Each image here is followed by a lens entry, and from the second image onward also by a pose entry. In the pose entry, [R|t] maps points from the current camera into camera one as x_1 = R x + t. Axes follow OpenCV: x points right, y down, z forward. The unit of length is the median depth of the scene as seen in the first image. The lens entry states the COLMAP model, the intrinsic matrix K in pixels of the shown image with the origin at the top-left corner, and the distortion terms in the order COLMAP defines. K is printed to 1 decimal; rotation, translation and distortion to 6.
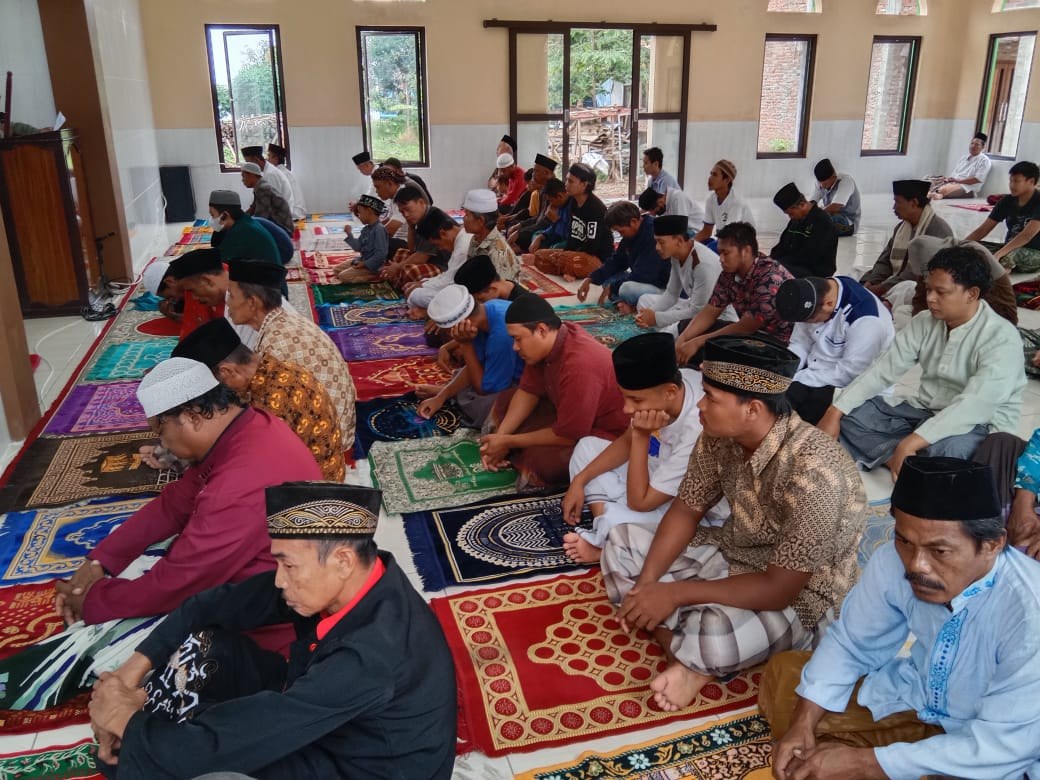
lens RADIAL K [[824.5, 0, 520.0], [0, 824.5, 355.2], [0, 0, 1]] dist [0.001007, -0.000331]
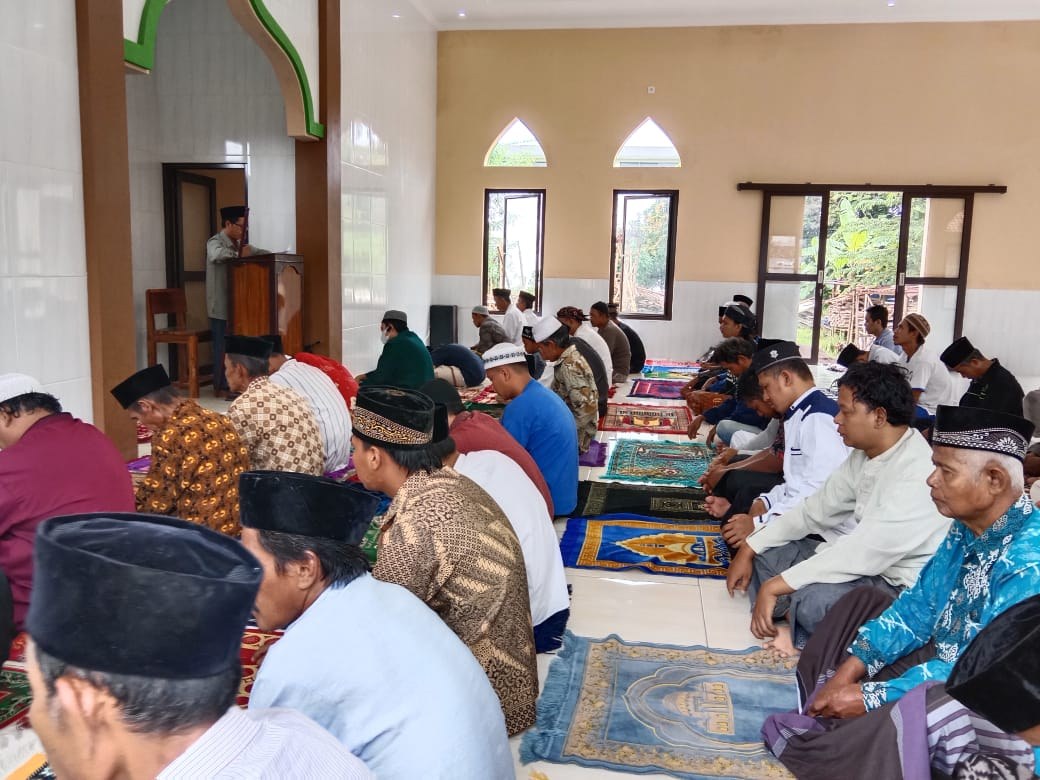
lens RADIAL K [[807.0, 0, 520.0], [0, 807.0, 390.0], [0, 0, 1]] dist [-0.000723, -0.002555]
pose [[0.917717, 0.084923, -0.388051, 0.116488], [-0.144366, 0.981386, -0.126647, 0.012268], [0.370073, 0.172248, 0.912895, 0.025903]]
